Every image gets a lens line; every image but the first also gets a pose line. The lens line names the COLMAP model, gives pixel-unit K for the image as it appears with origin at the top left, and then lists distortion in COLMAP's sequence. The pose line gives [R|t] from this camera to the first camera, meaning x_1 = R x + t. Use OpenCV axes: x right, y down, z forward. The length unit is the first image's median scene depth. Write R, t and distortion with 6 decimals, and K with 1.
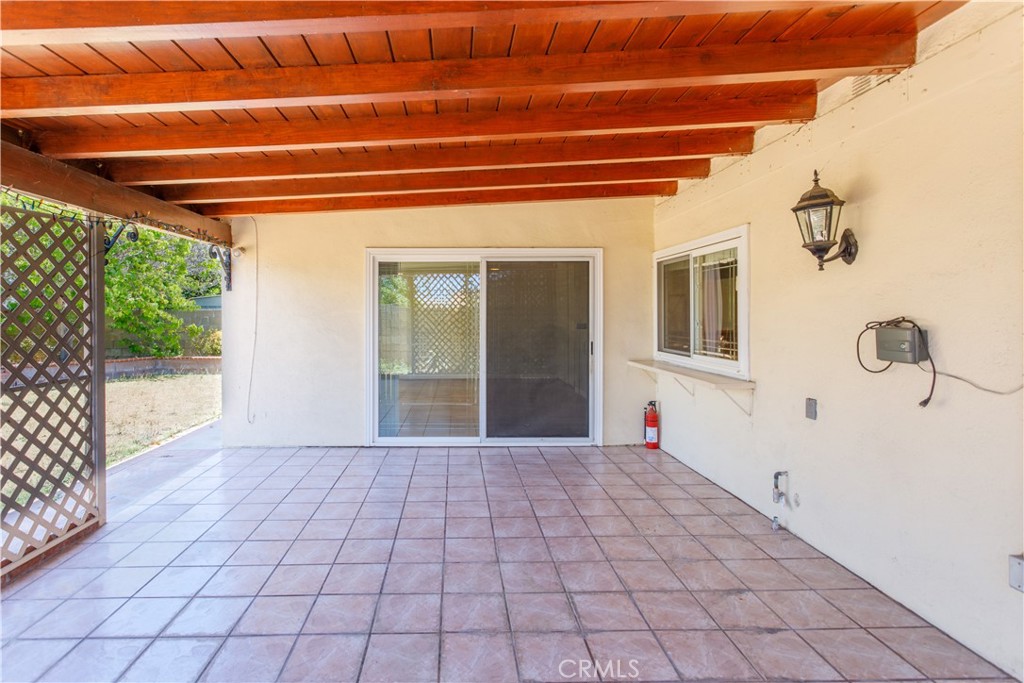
lens RADIAL K [[508.0, 0, 458.4], [0, 508.0, 313.4], [0, 0, 1]] dist [0.003463, 0.000757]
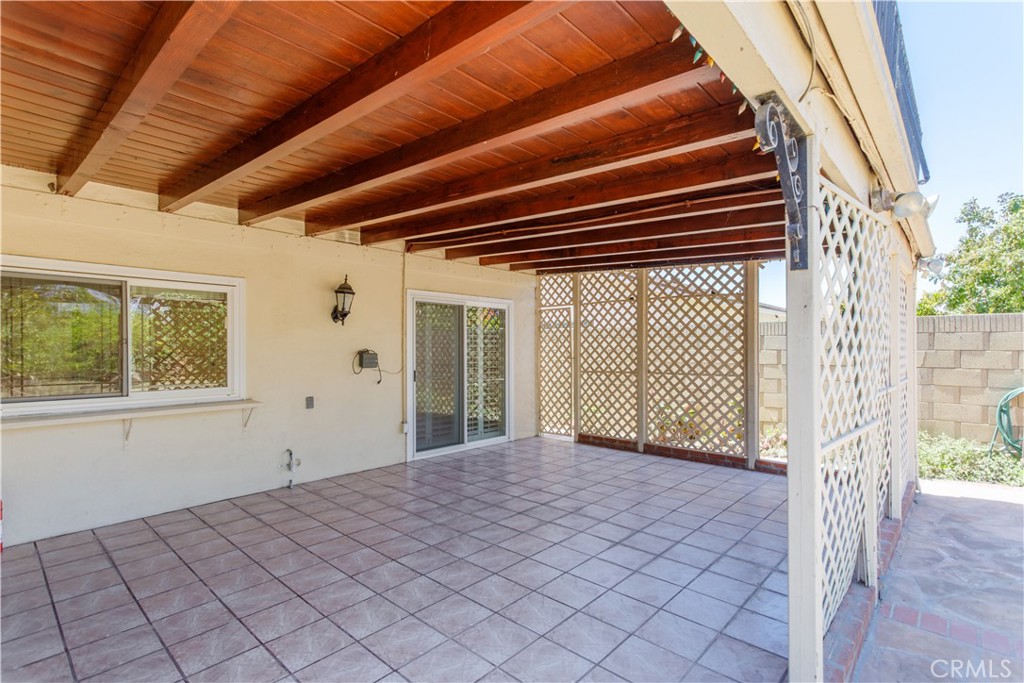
lens RADIAL K [[491.6, 0, 512.0], [0, 491.6, 341.5], [0, 0, 1]] dist [0.001110, 0.000186]
pose [[-0.734390, 0.011594, 0.678629, -0.822184], [0.002503, 0.999894, -0.014374, 0.004798], [-0.678723, -0.008857, -0.734341, 1.535423]]
